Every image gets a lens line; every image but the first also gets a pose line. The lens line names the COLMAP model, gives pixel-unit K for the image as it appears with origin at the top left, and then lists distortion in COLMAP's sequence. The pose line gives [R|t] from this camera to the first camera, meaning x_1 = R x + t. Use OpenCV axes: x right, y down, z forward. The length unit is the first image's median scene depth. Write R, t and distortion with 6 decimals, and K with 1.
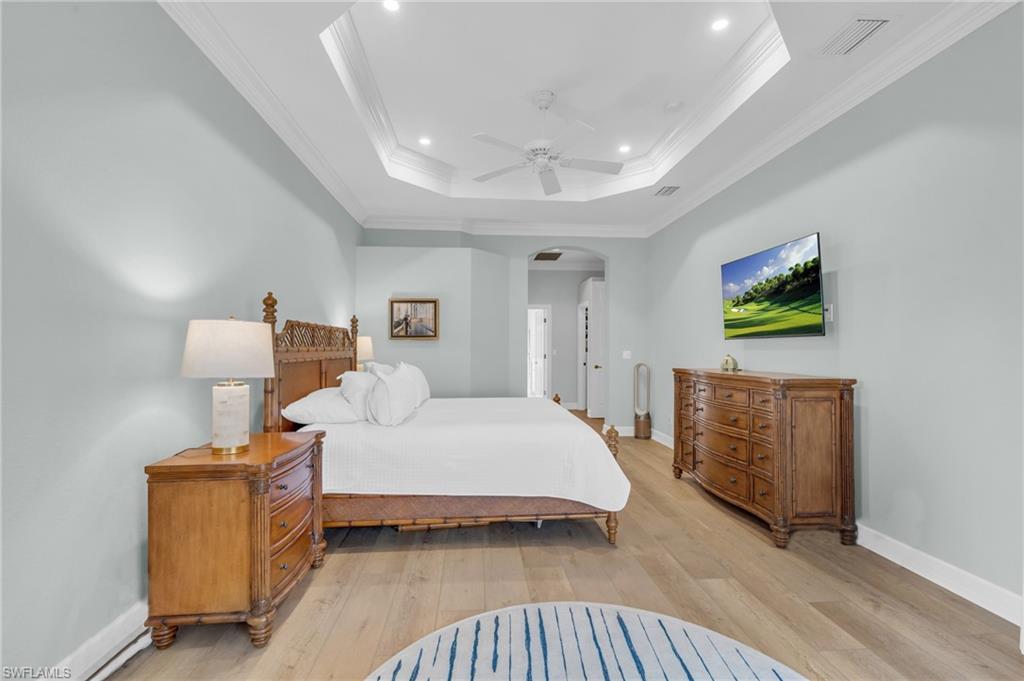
lens RADIAL K [[537.9, 0, 512.0], [0, 537.9, 340.5], [0, 0, 1]] dist [-0.001354, -0.000200]
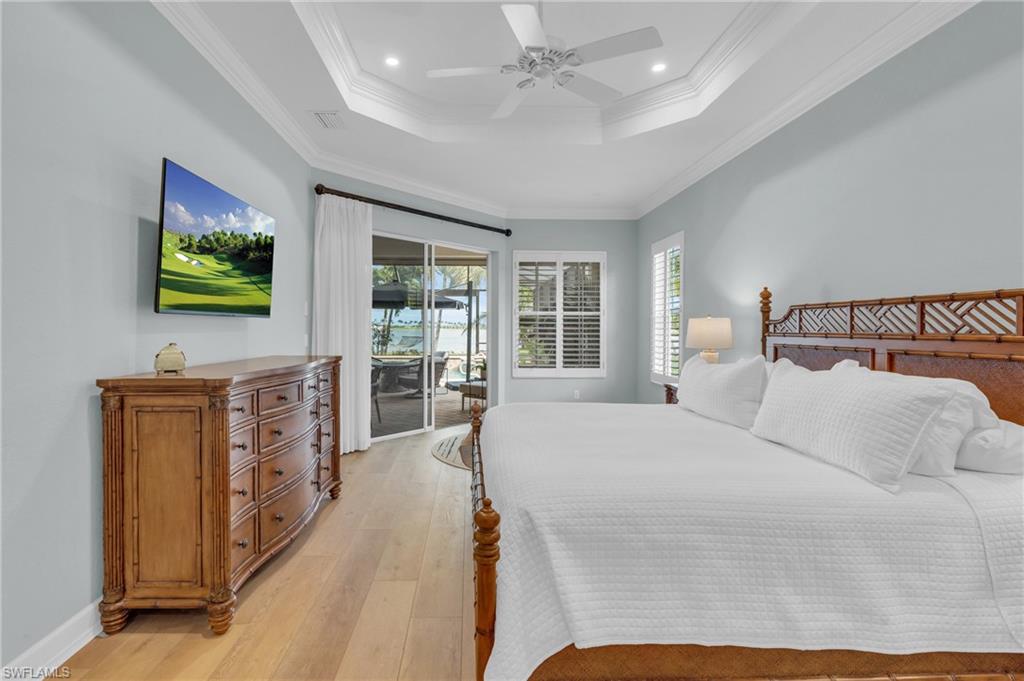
lens RADIAL K [[537.9, 0, 512.0], [0, 537.9, 340.5], [0, 0, 1]] dist [-0.001354, -0.000200]
pose [[-0.991318, 0.007984, 0.131246, 0.017703], [0.006592, 0.999917, -0.011032, 0.038939], [-0.131323, -0.010071, -0.991288, 1.648326]]
